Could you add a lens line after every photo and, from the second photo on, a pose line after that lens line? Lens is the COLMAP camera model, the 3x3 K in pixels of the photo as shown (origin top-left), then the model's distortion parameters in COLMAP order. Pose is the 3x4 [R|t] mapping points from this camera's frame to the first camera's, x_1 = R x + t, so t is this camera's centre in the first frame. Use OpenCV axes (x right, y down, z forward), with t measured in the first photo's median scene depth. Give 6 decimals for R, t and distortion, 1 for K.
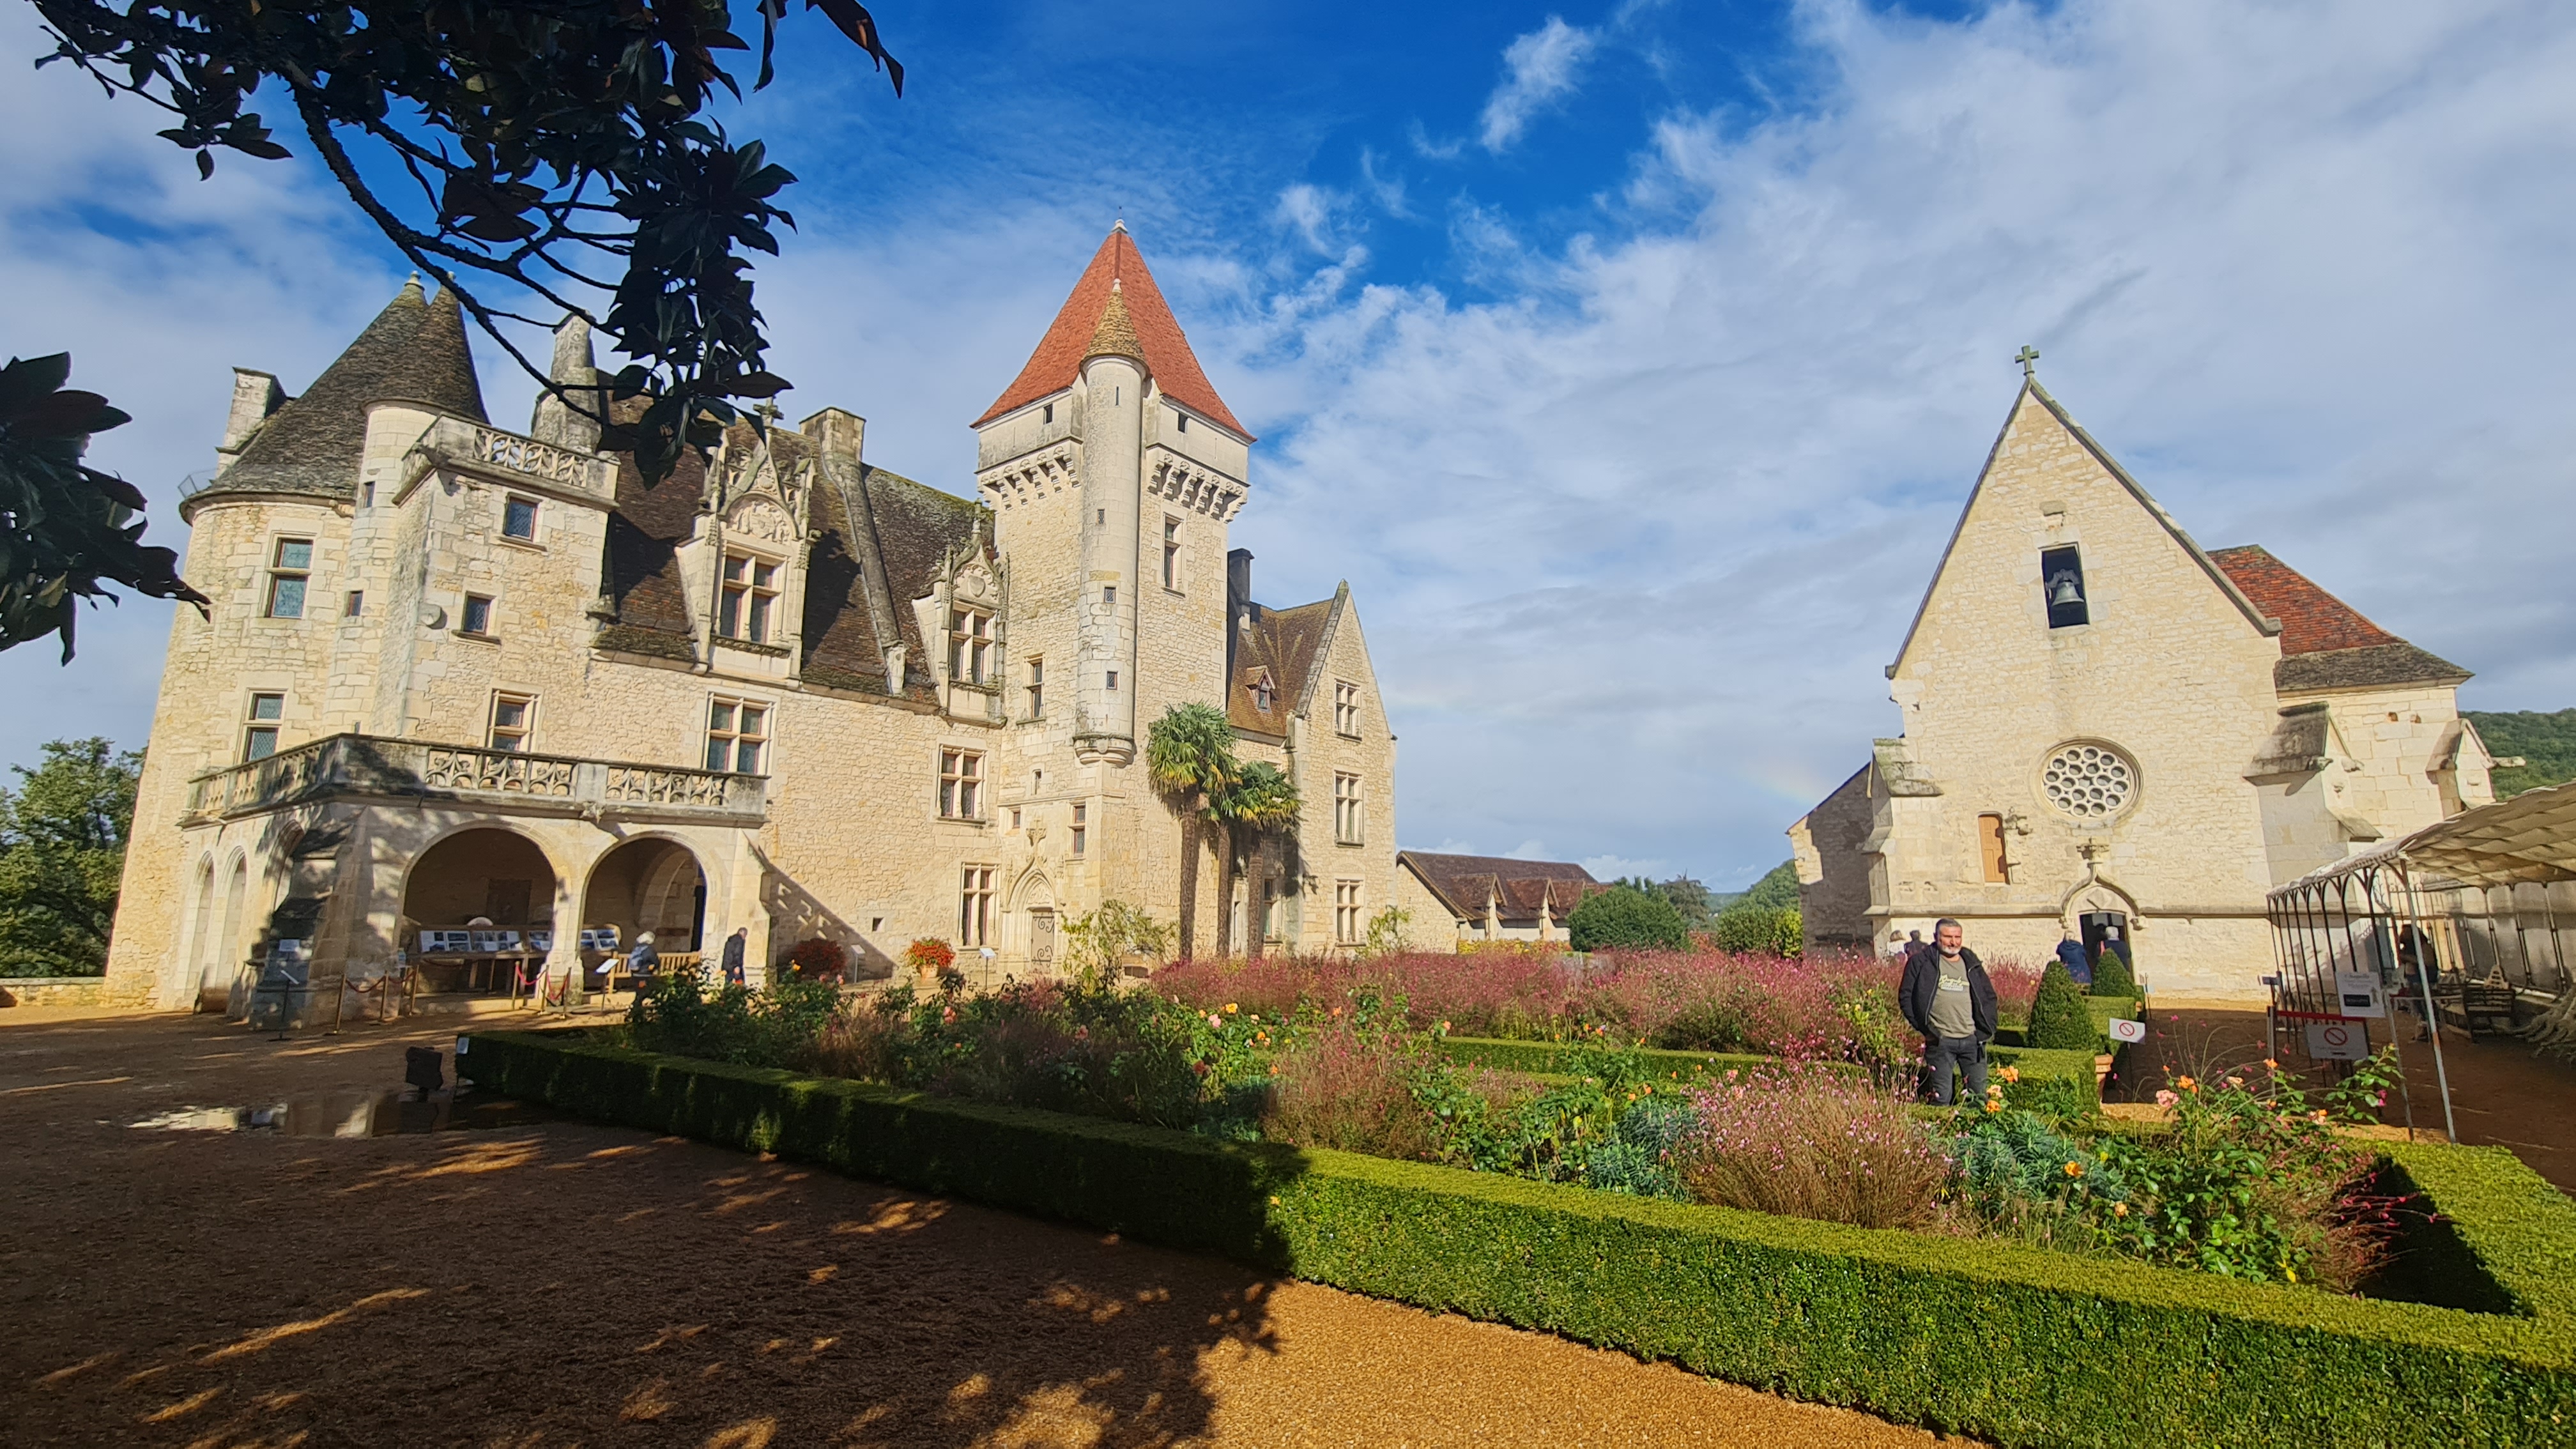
lens RADIAL K [[1129.9, 0, 1296.5], [0, 1129.9, 709.8], [0, 0, 1]] dist [0.003694, 0.000913]
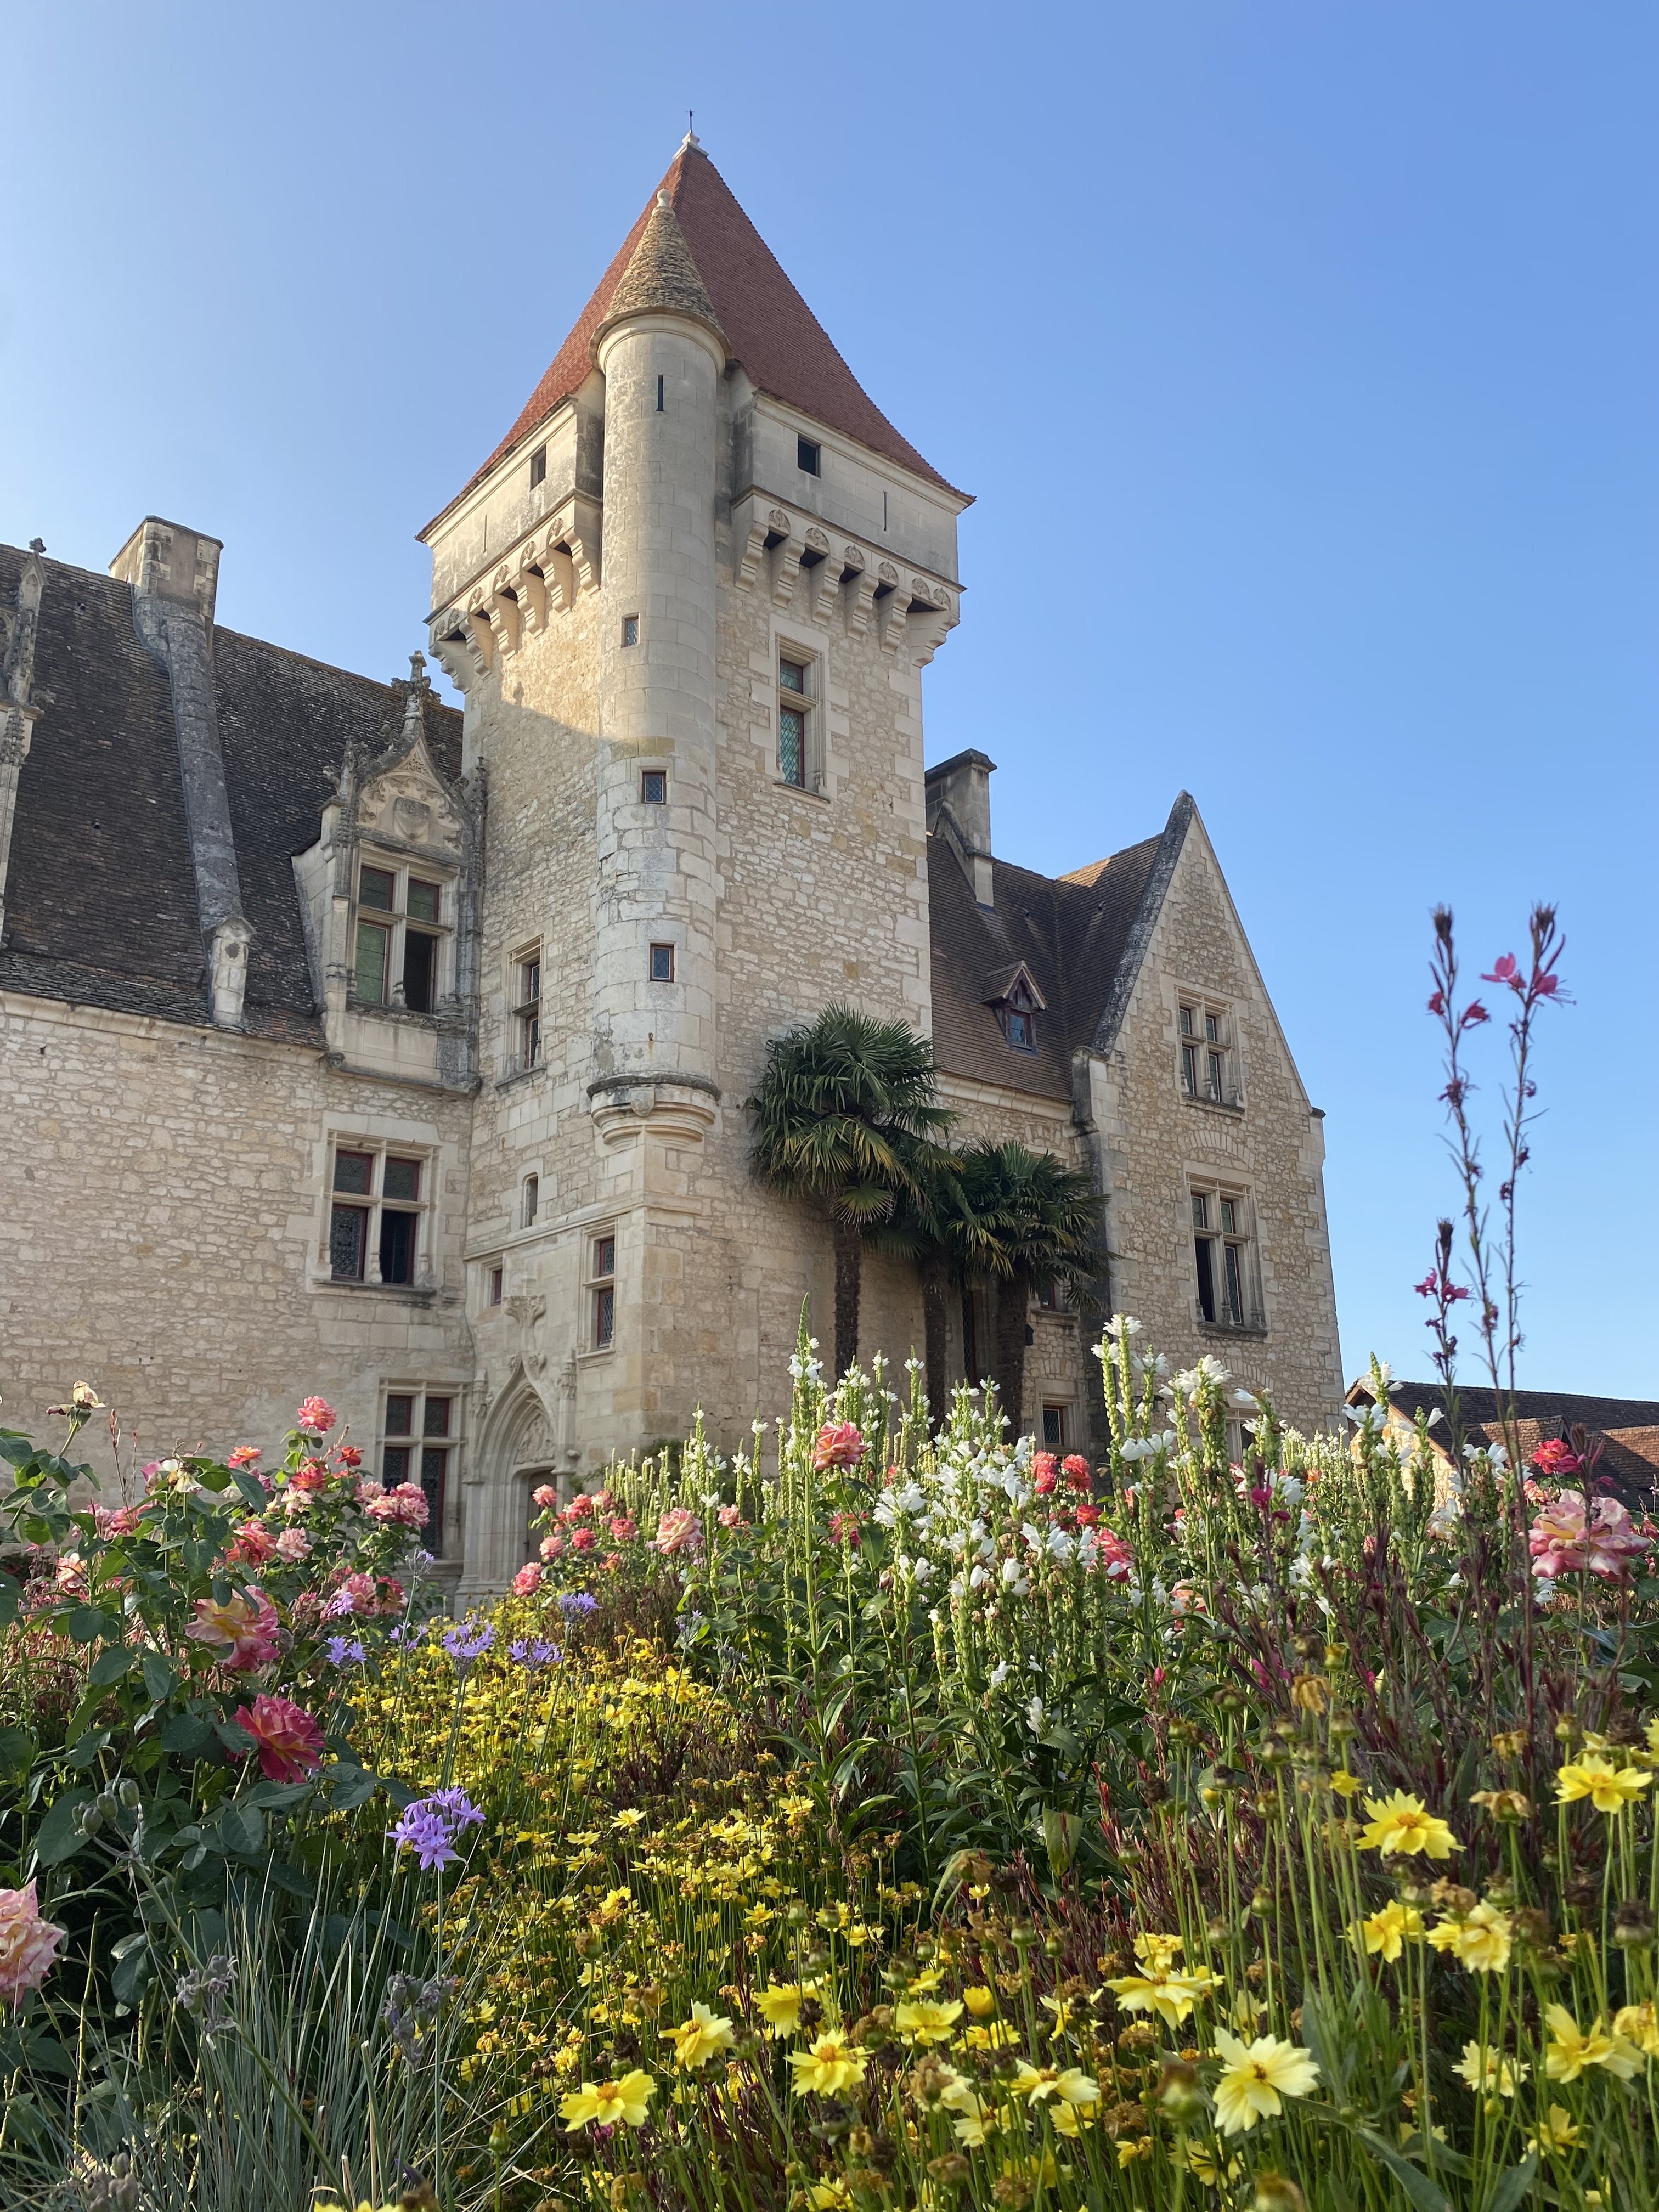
lens RADIAL K [[1689.5, 0, 844.9], [0, 1689.5, 1089.2], [0, 0, 1]] dist [0.061254, -0.058979]
pose [[0.979133, -0.071140, -0.190362, 0.036956], [0.054519, 0.994342, -0.091171, 0.091685], [0.195771, 0.078890, 0.977471, 0.342046]]
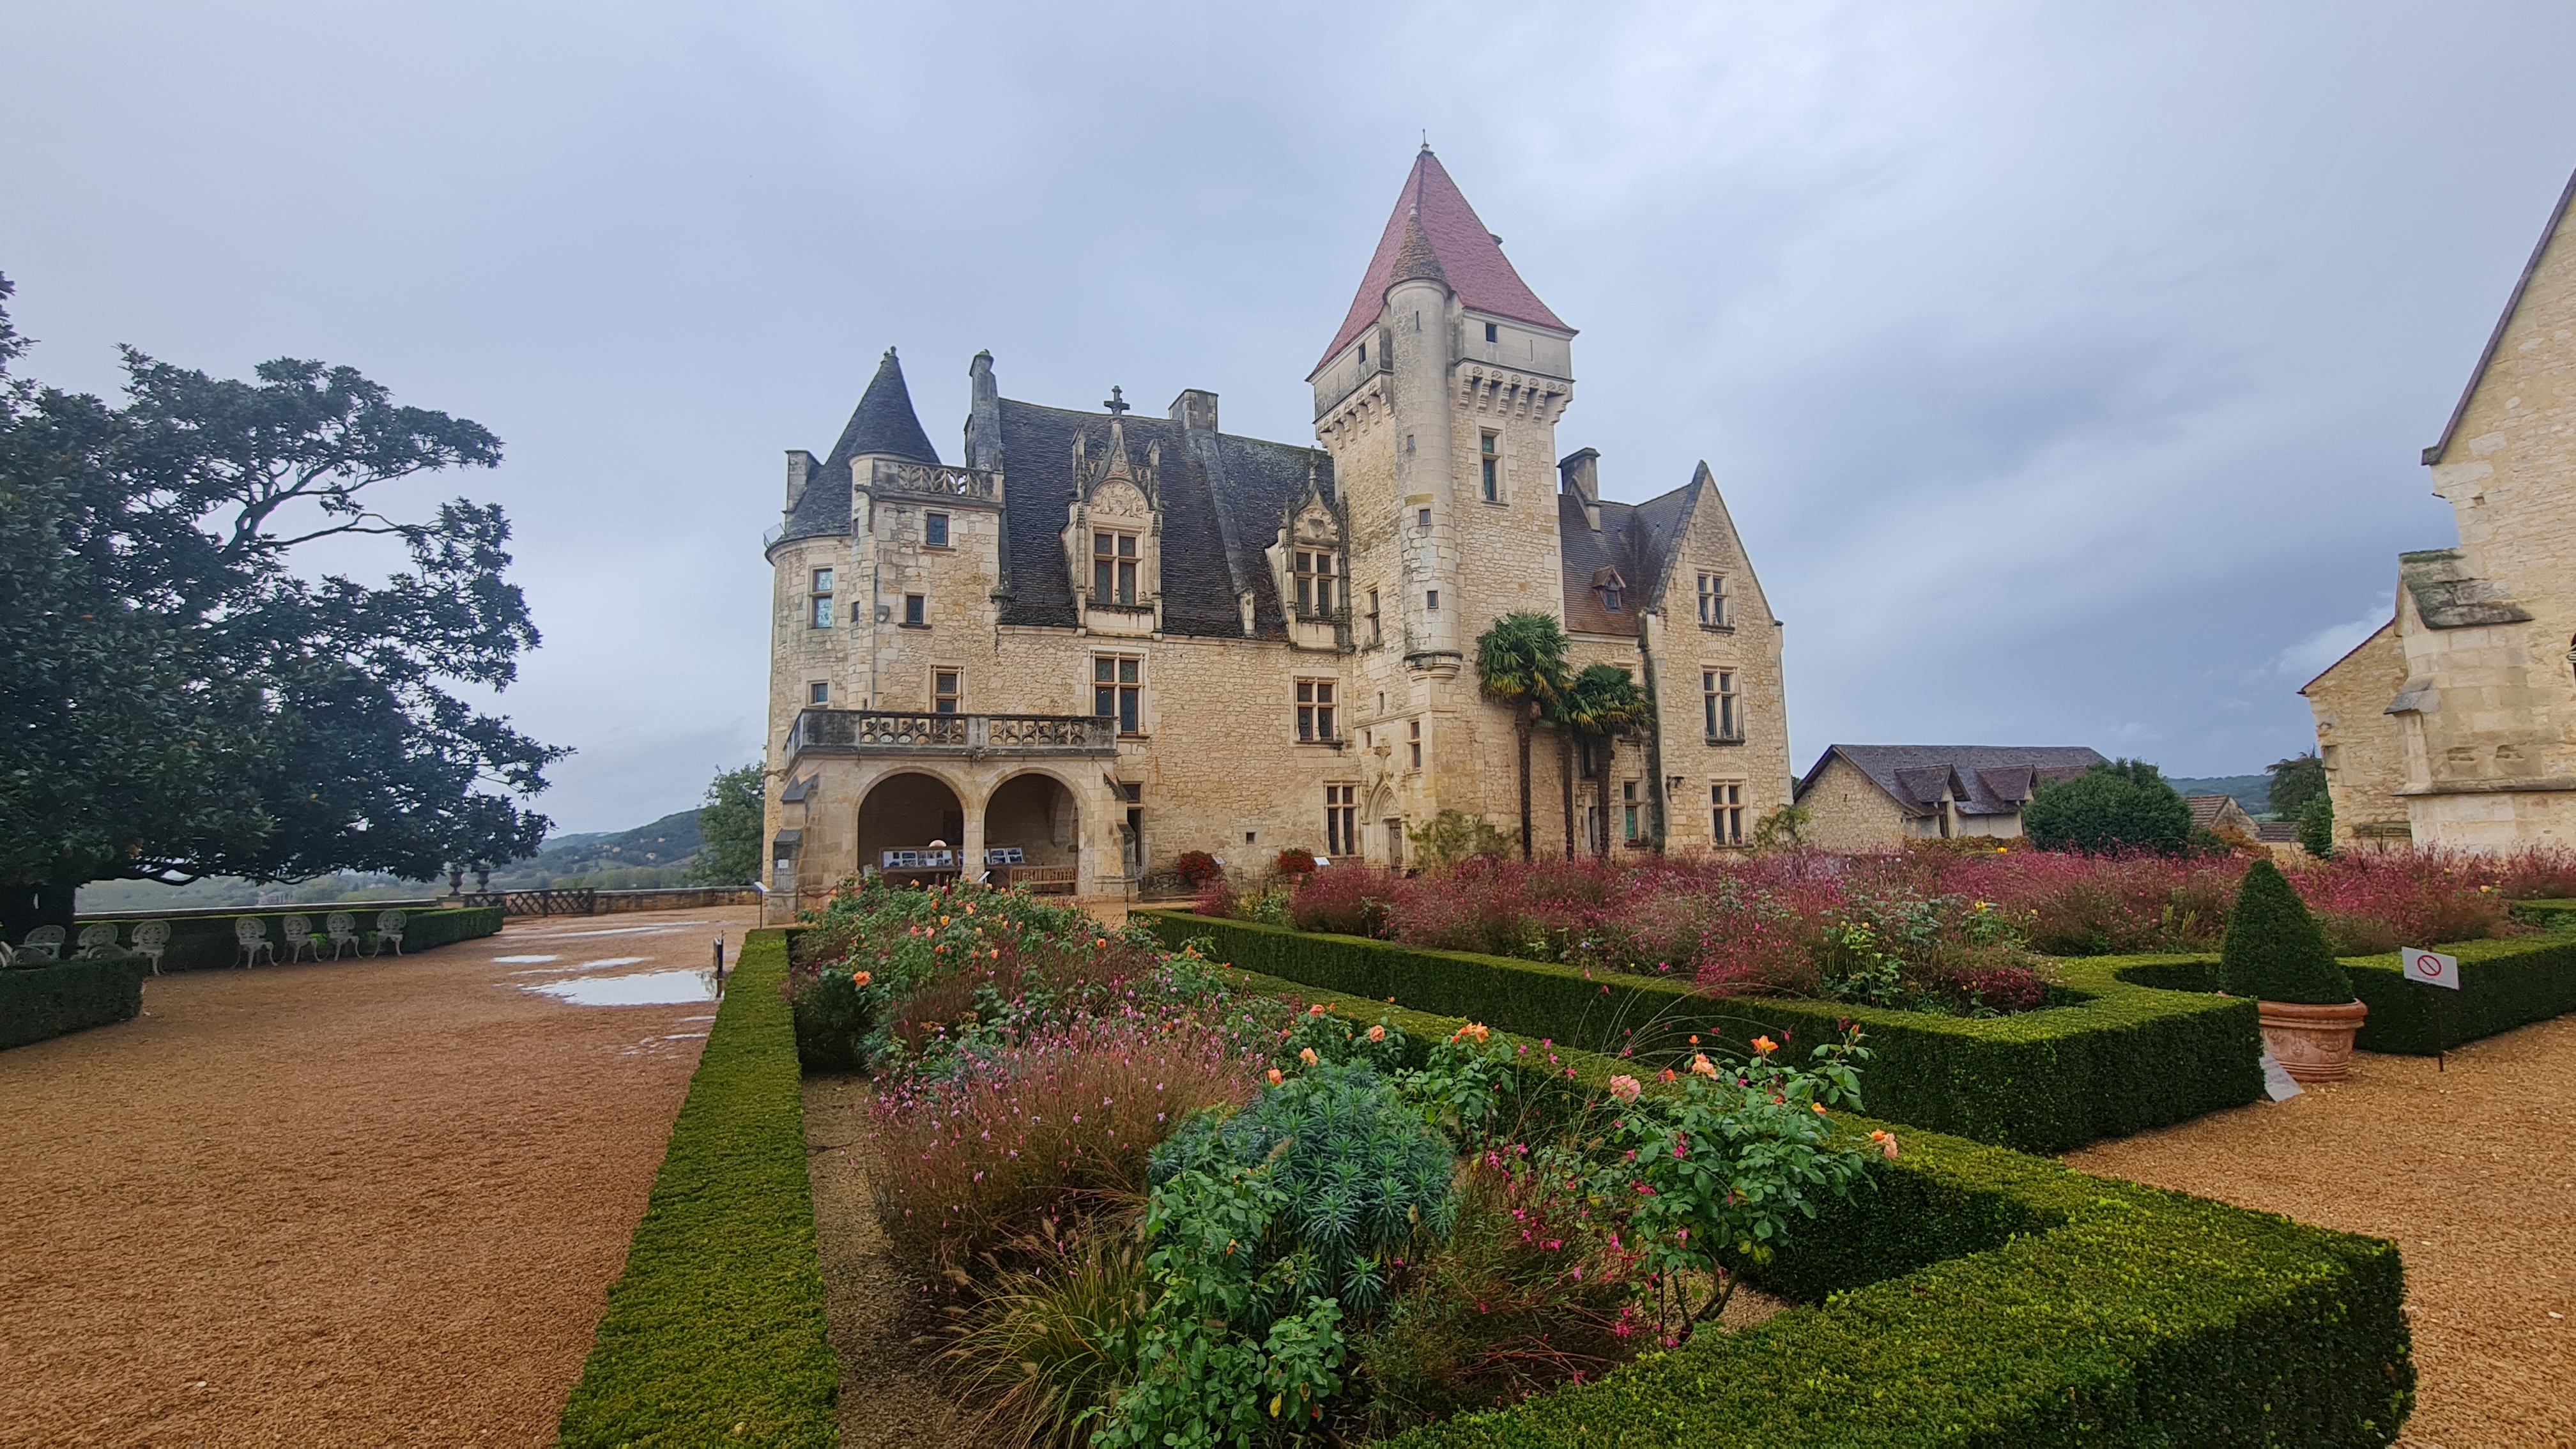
lens RADIAL K [[1059.5, 0, 1297.3], [0, 1059.5, 707.8], [0, 0, 1]] dist [-0.000259, 0.000238]
pose [[0.896697, -0.076564, -0.435972, 0.139386], [0.107411, 0.993126, 0.046512, 0.013642], [0.429414, -0.088536, 0.898757, 0.067241]]
